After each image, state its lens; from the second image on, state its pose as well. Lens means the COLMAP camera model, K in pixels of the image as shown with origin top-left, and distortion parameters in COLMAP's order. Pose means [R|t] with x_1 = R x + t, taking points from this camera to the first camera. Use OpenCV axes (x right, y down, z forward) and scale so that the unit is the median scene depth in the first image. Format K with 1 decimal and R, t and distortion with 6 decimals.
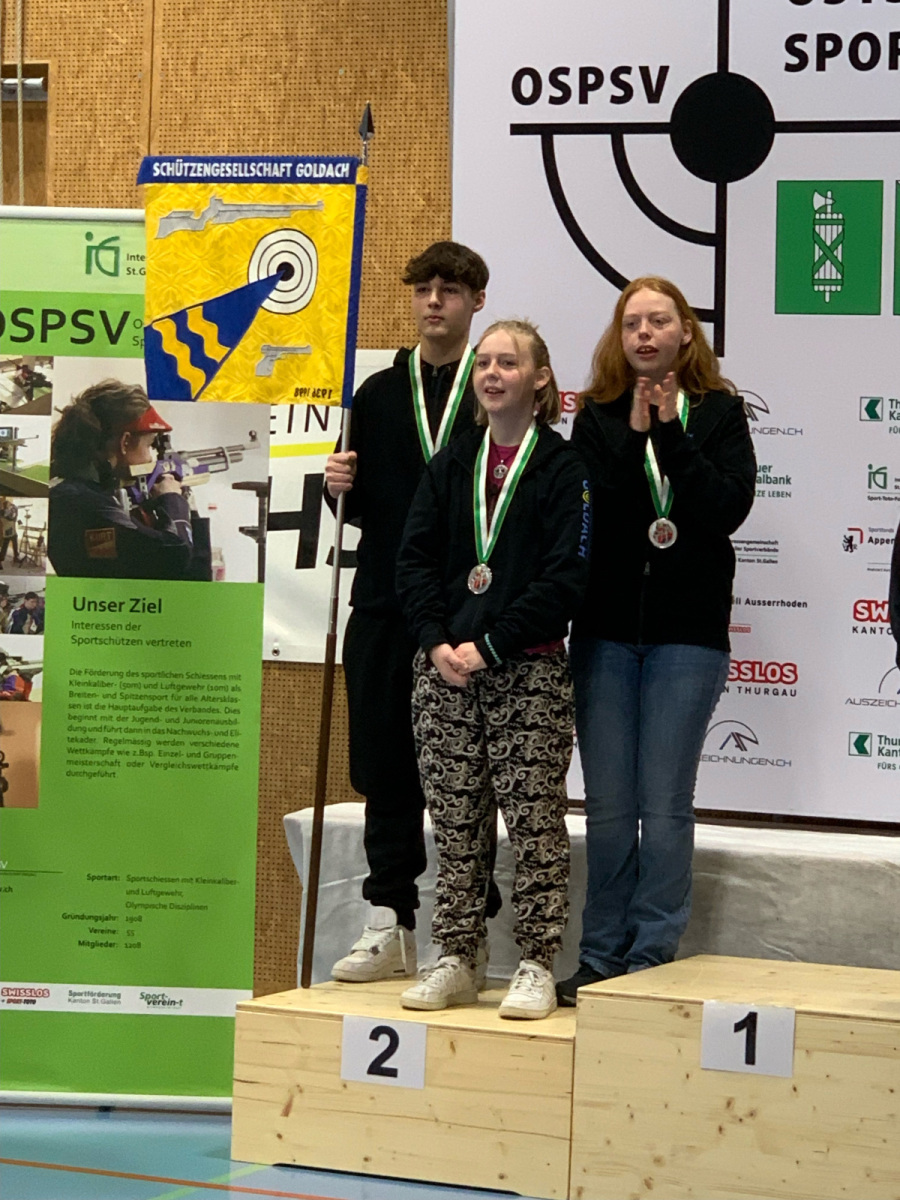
lens RADIAL K [[3635.5, 0, 404.7], [0, 3635.5, 602.2], [0, 0, 1]] dist [-0.363853, 6.568688]
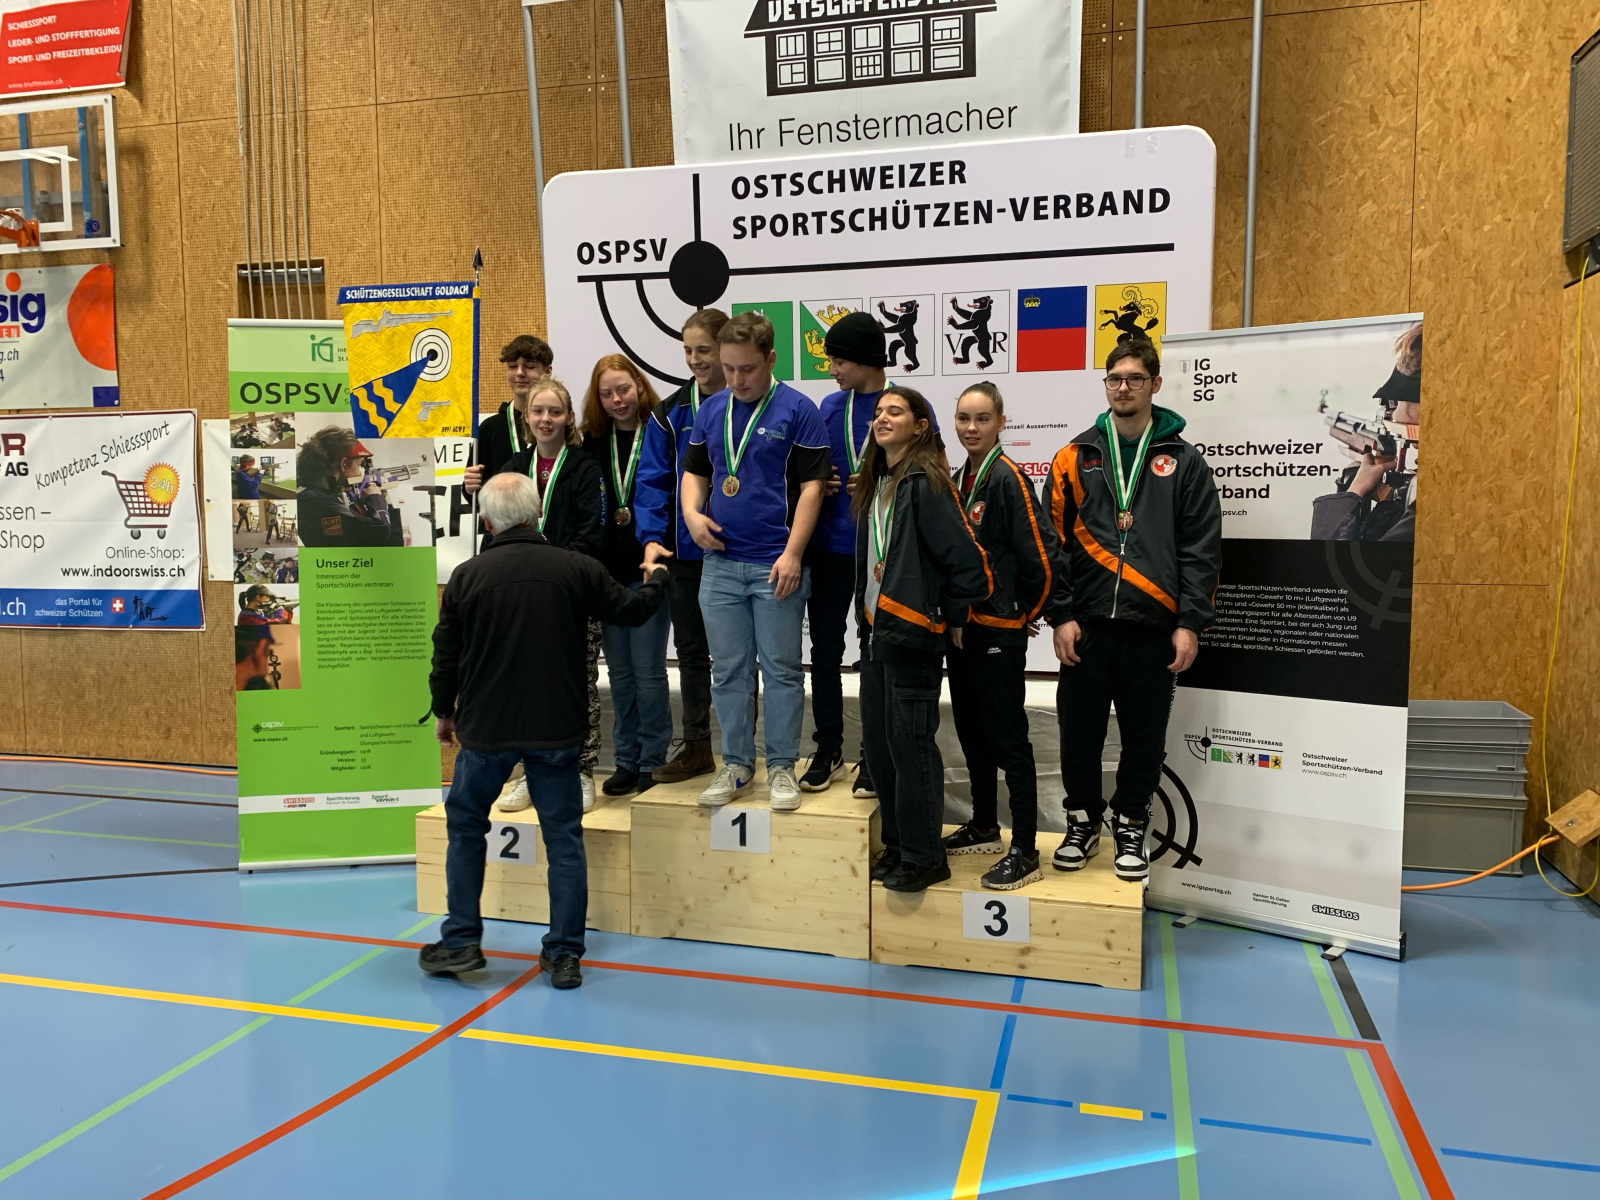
lens RADIAL K [[1288.2, 0, 802.4], [0, 1288.2, 601.9], [0, 0, 1]] dist [0.075955, -0.201956]
pose [[0.986272, -0.047142, 0.158256, 0.031990], [0.038740, 0.997692, 0.055767, -0.006438], [-0.160520, -0.048871, 0.985822, 0.384028]]
